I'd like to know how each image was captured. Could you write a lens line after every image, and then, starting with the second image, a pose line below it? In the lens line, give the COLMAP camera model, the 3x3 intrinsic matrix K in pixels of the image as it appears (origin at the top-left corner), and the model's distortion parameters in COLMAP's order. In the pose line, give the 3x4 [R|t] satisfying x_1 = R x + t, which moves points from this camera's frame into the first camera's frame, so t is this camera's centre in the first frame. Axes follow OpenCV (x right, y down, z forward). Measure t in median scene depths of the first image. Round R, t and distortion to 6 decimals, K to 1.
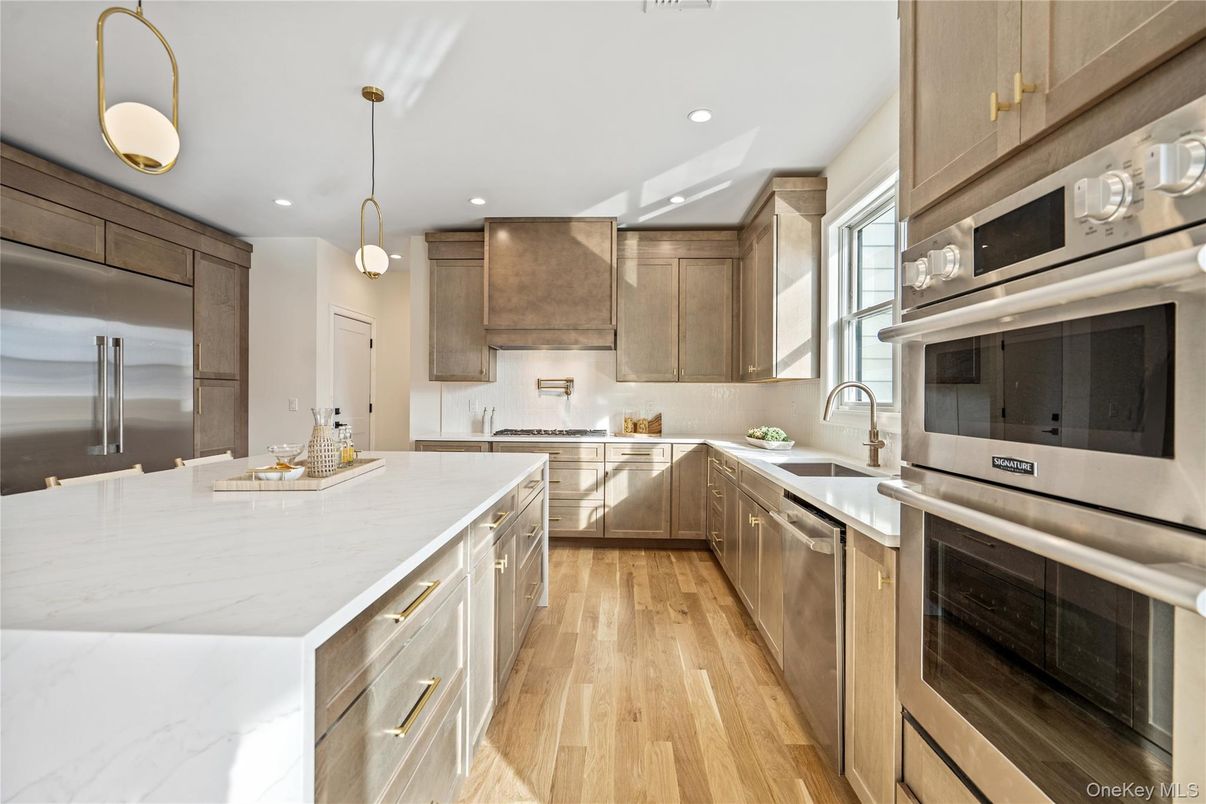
lens RADIAL K [[550.9, 0, 601.9], [0, 550.9, 394.0], [0, 0, 1]] dist [-0.002519, 0.001749]
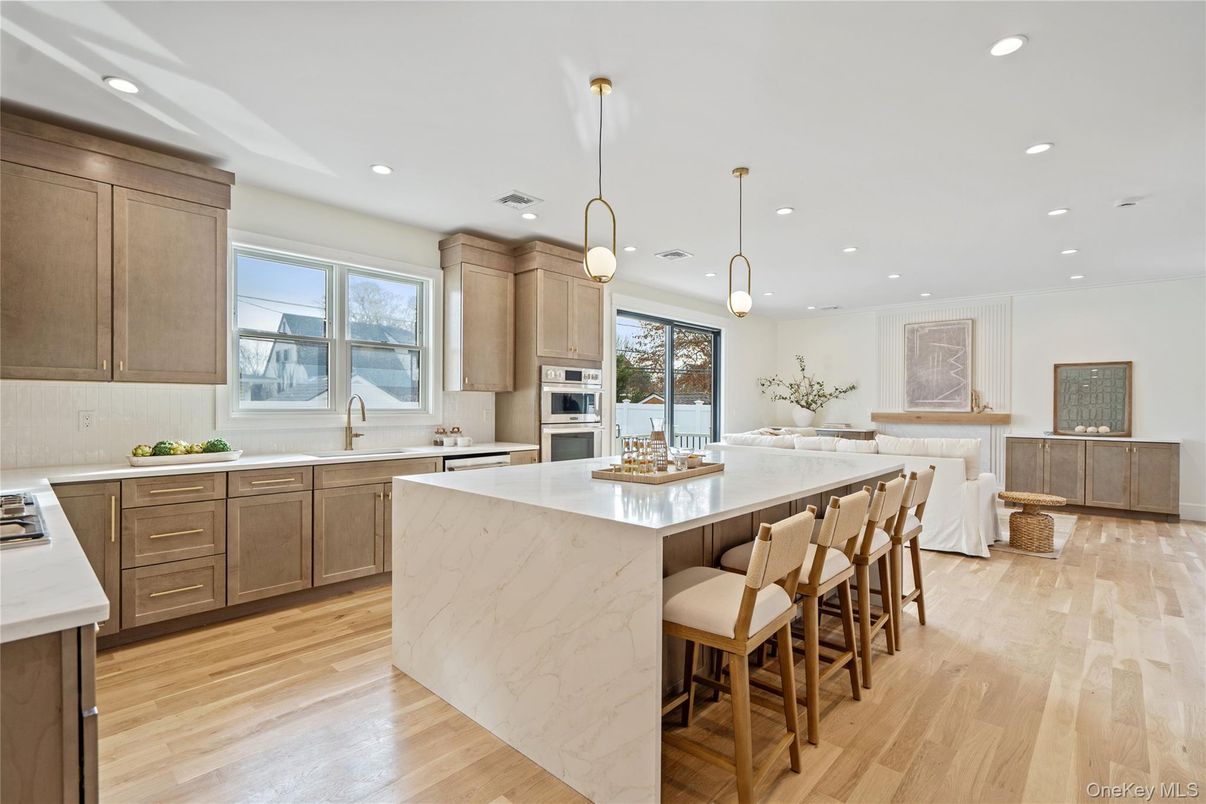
lens RADIAL K [[550.9, 0, 598.8], [0, 550.9, 411.0], [0, 0, 1]] dist [-0.002519, 0.001749]
pose [[-0.753266, -0.018105, 0.657467, -0.609277], [-0.013262, 0.999836, 0.012338, -0.002918], [-0.657583, 0.000574, -0.753382, 1.006653]]
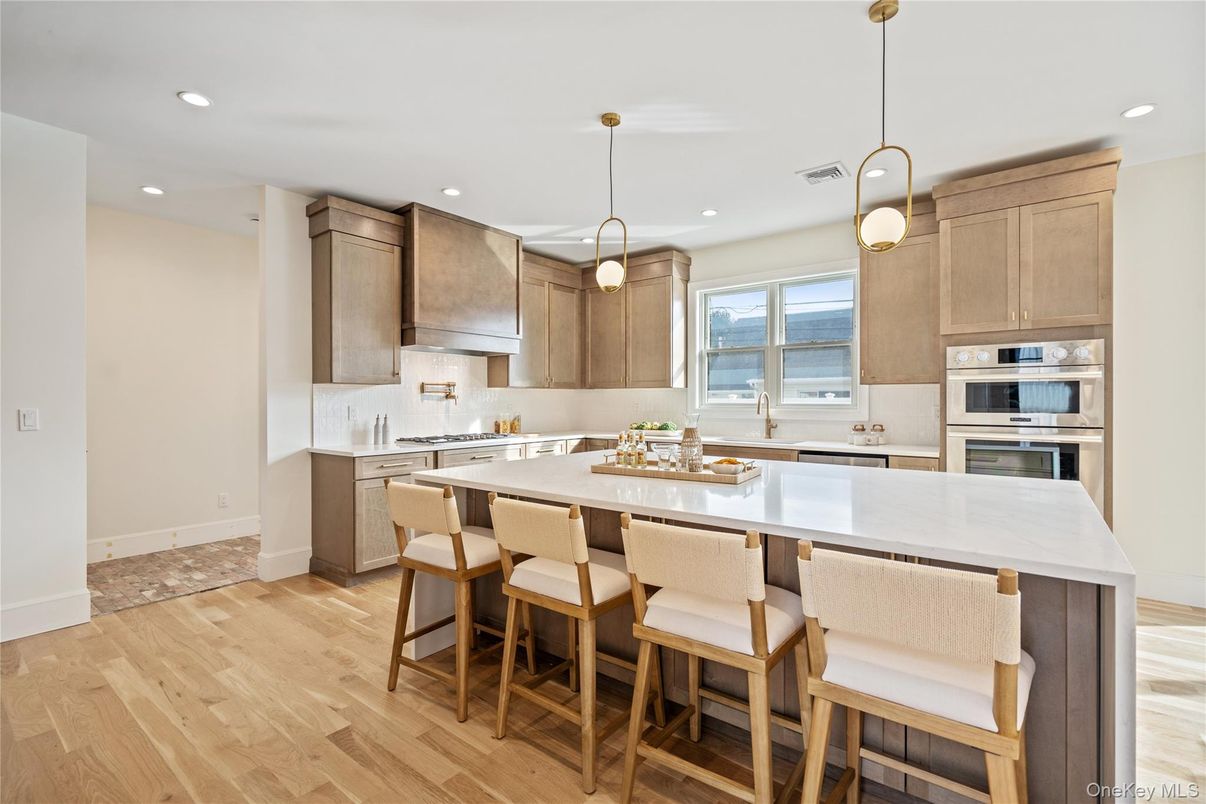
lens RADIAL K [[550.9, 0, 601.4], [0, 550.9, 400.3], [0, 0, 1]] dist [-0.002519, 0.001749]
pose [[0.588112, -0.007135, 0.808748, -0.761193], [0.000088, 0.999962, 0.008758, -0.005903], [-0.808780, -0.005080, 0.588090, 0.226367]]
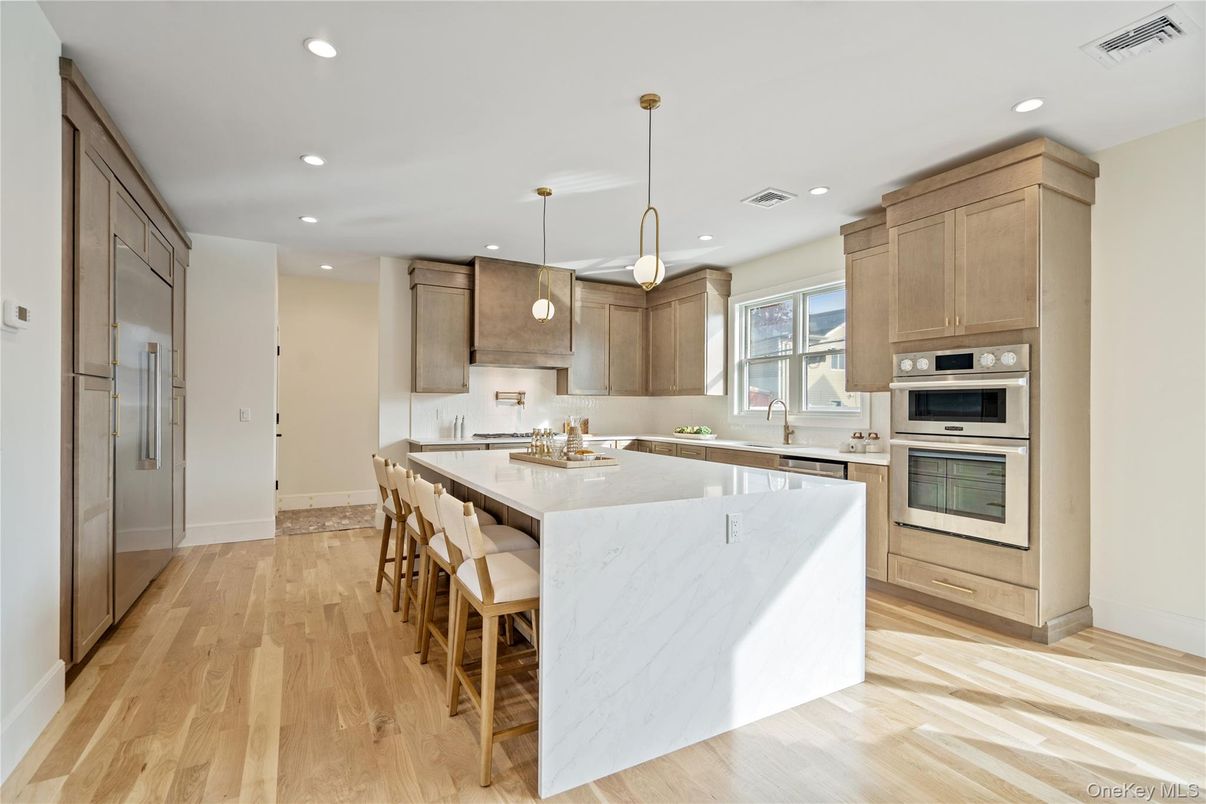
lens RADIAL K [[550.9, 0, 602.7], [0, 550.9, 406.1], [0, 0, 1]] dist [-0.002519, 0.001749]
pose [[0.853731, -0.000667, 0.520714, -0.599108], [-0.004279, 0.999956, 0.008296, -0.006725], [-0.520697, -0.009311, 0.853691, -0.162431]]
